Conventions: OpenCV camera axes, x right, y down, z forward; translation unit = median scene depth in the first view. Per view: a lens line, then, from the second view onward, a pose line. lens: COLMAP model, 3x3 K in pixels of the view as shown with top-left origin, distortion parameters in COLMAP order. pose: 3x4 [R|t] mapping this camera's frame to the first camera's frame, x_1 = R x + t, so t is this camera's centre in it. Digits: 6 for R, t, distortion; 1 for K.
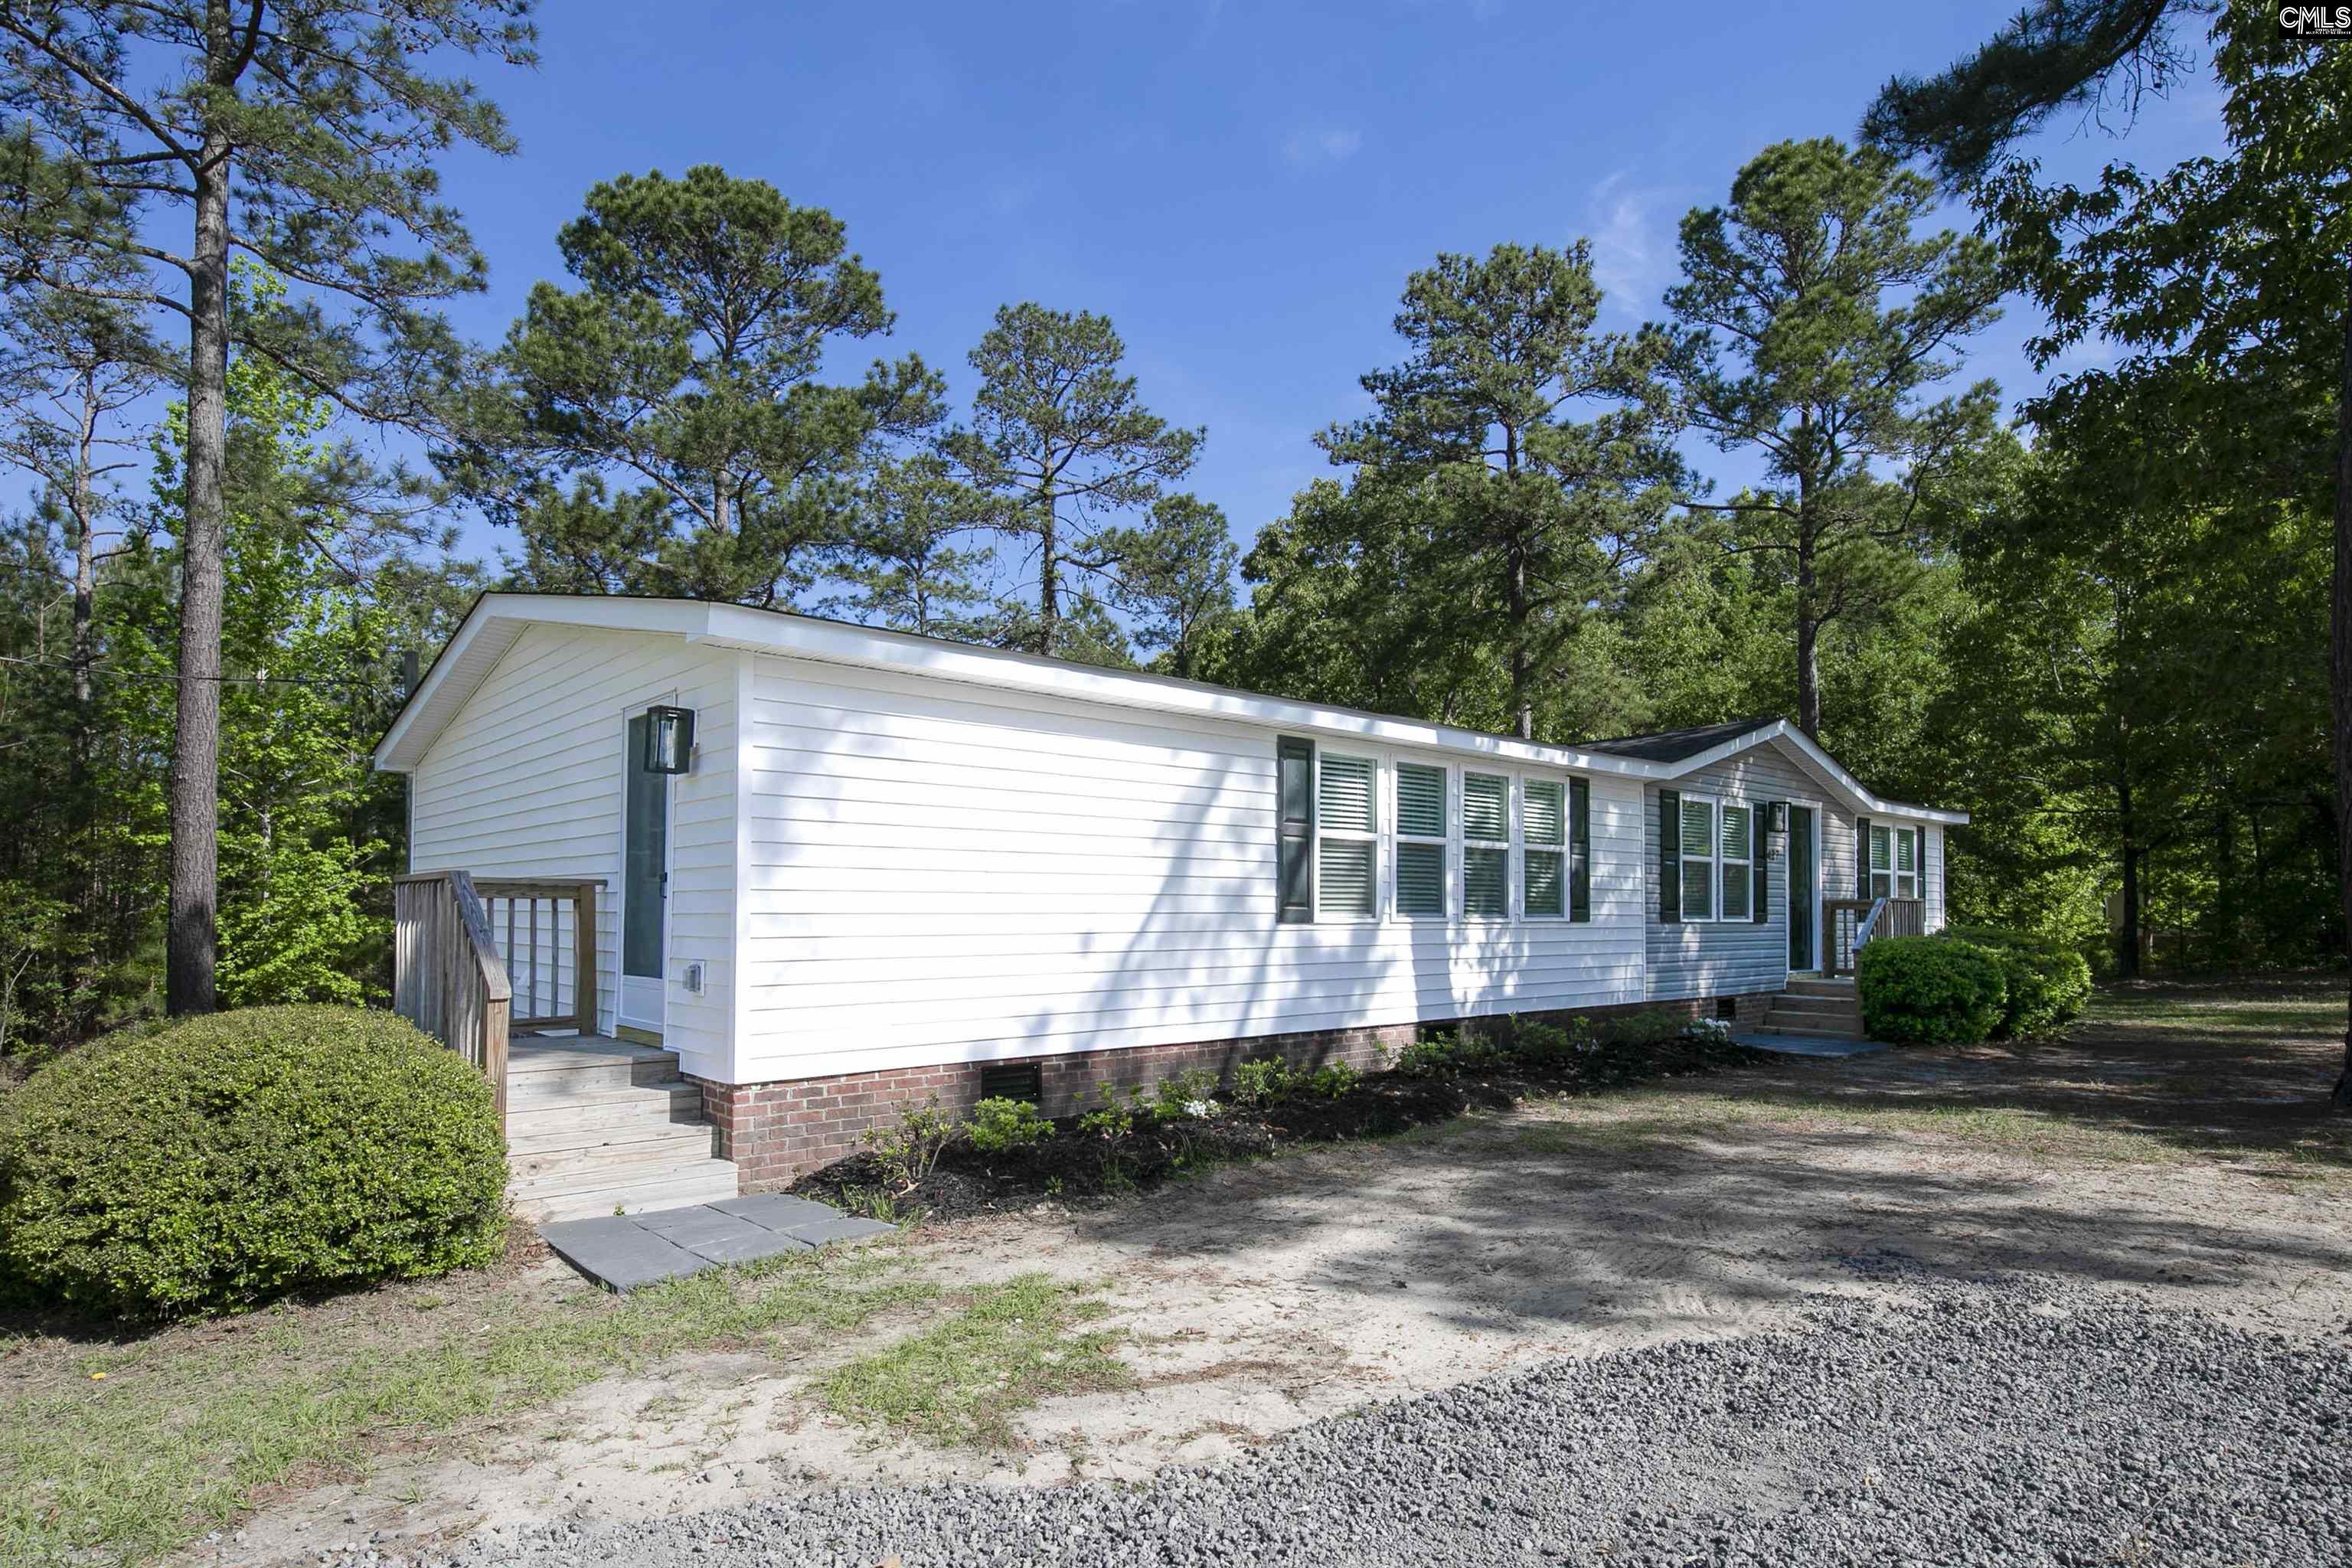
lens RADIAL K [[1465.8, 0, 1148.2], [0, 1465.8, 834.8], [0, 0, 1]] dist [0.001058, -0.005048]
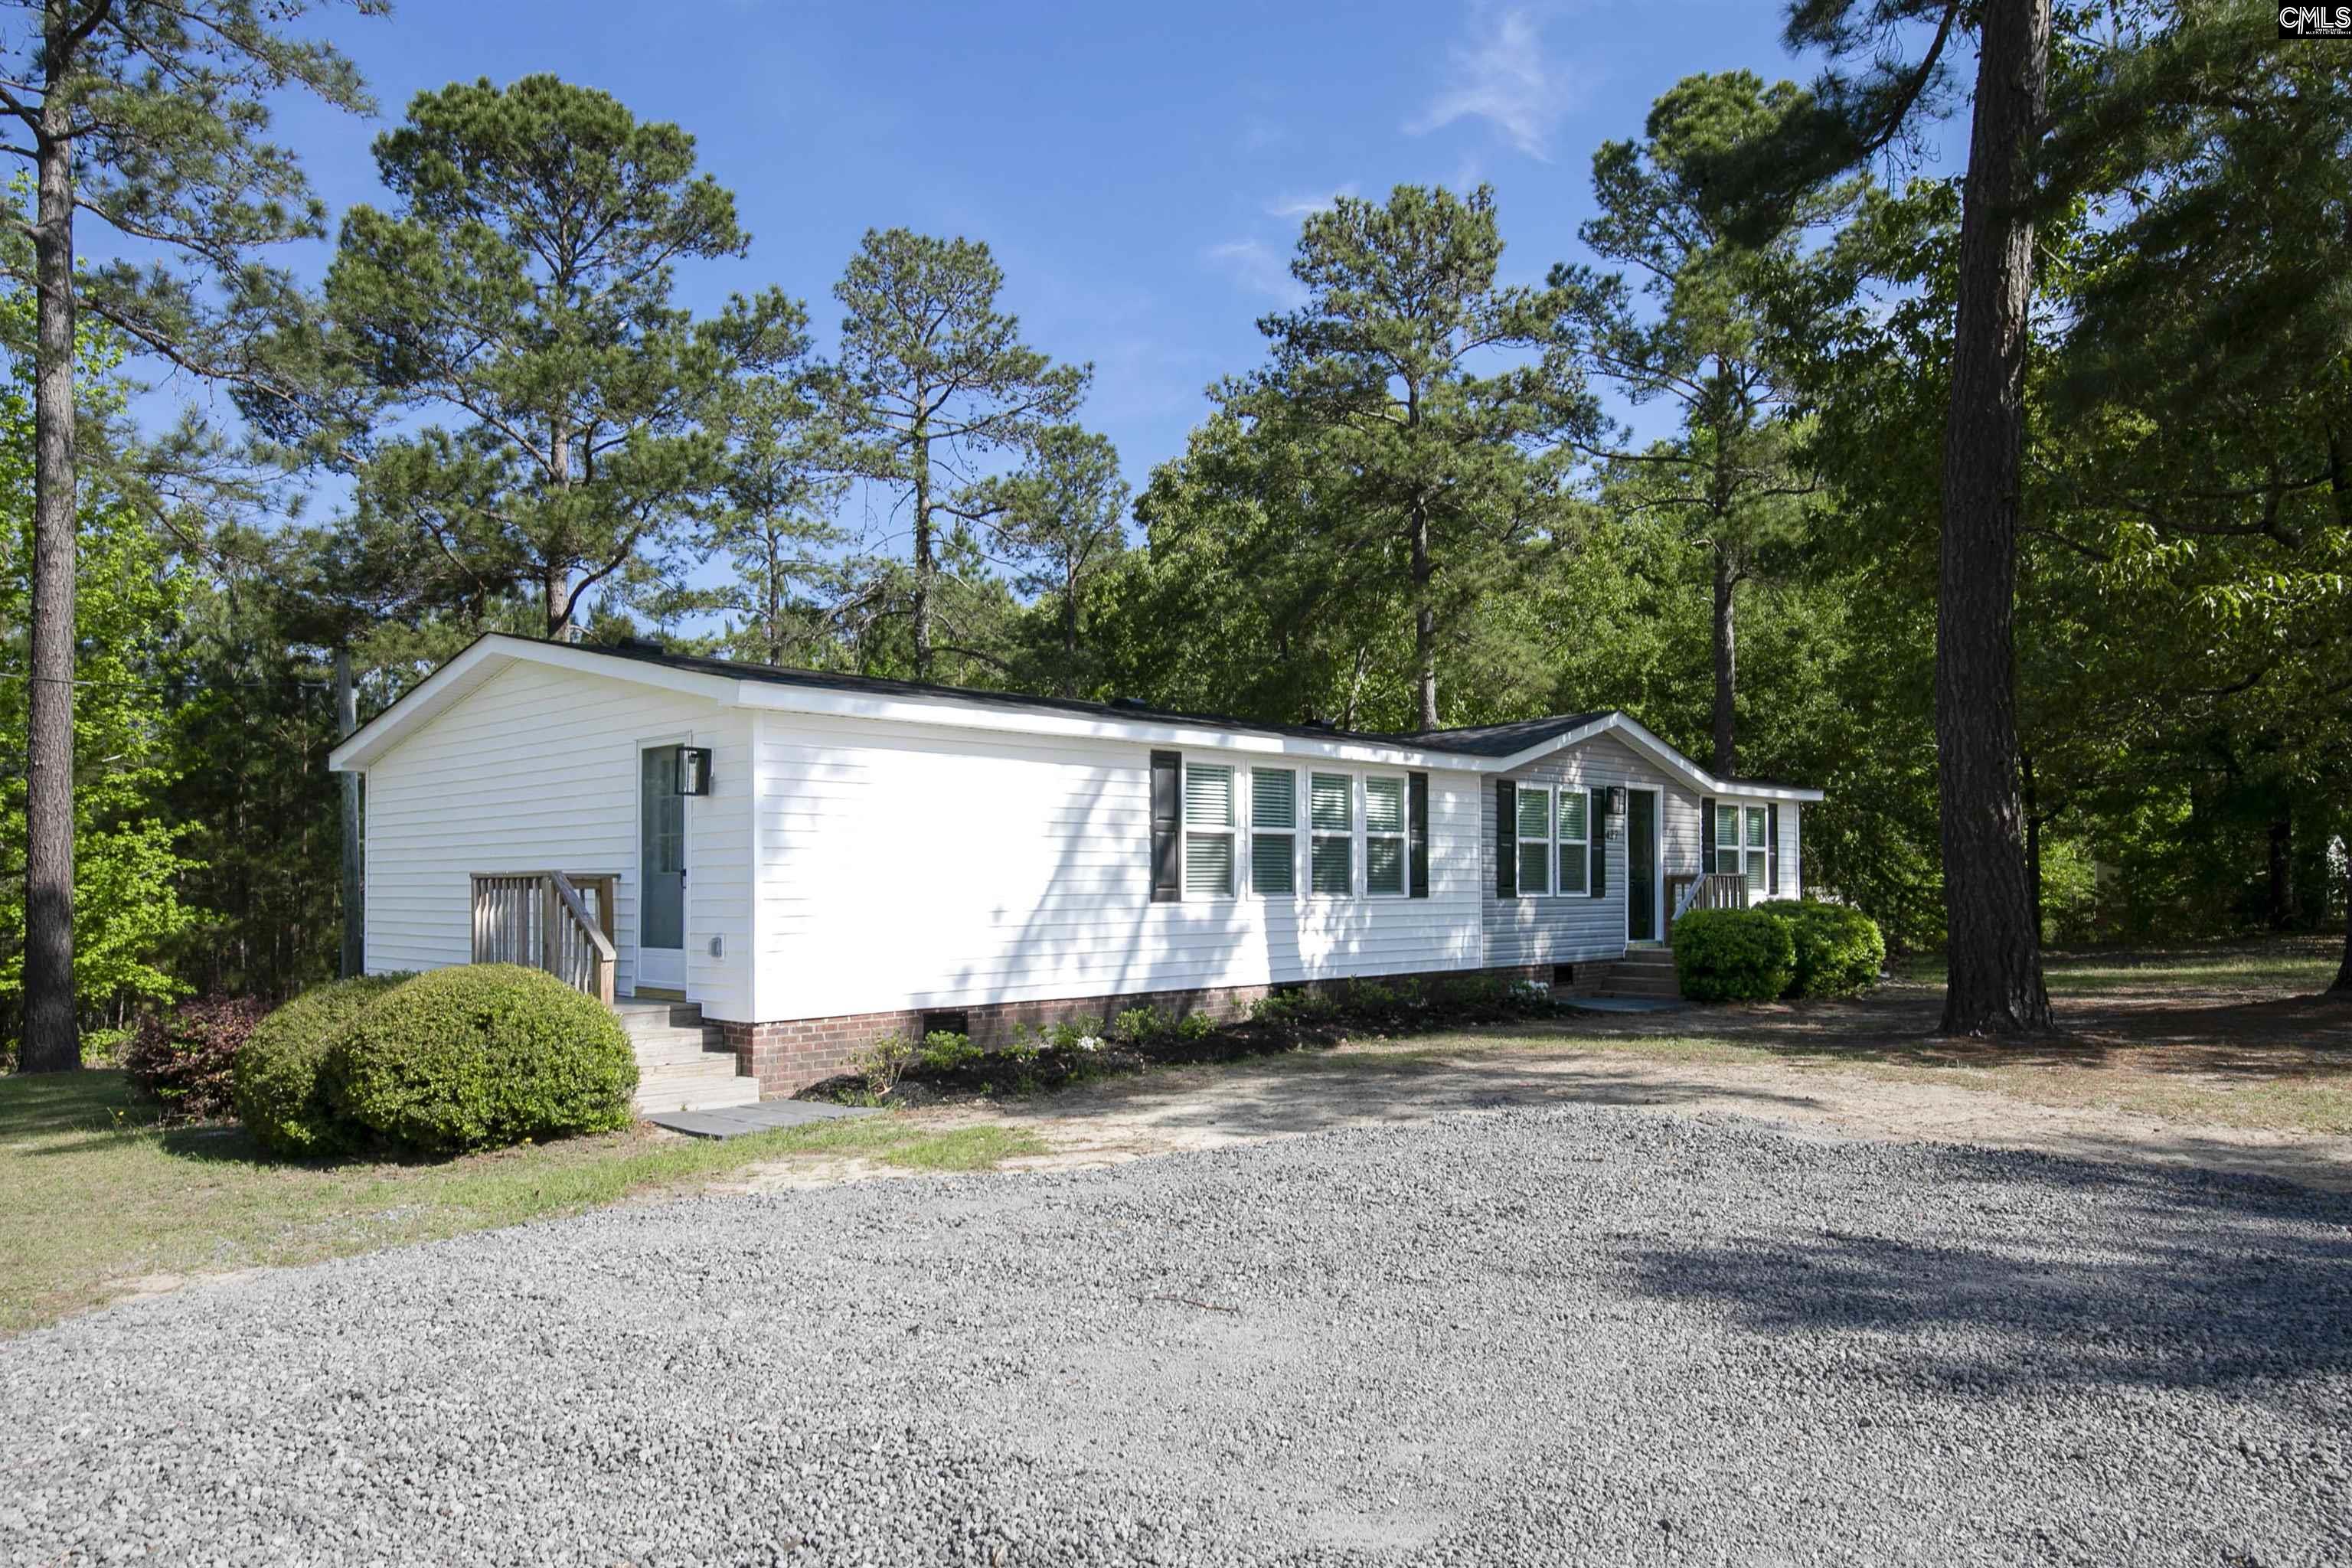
lens RADIAL K [[1829.6, 0, 1145.1], [0, 1829.6, 808.5], [0, 0, 1]] dist [0.023746, 0.005710]
pose [[0.997873, -0.007015, 0.064806, -0.006468], [0.006396, 0.999932, 0.009755, -0.013585], [-0.064870, -0.009320, 0.997850, -0.216860]]
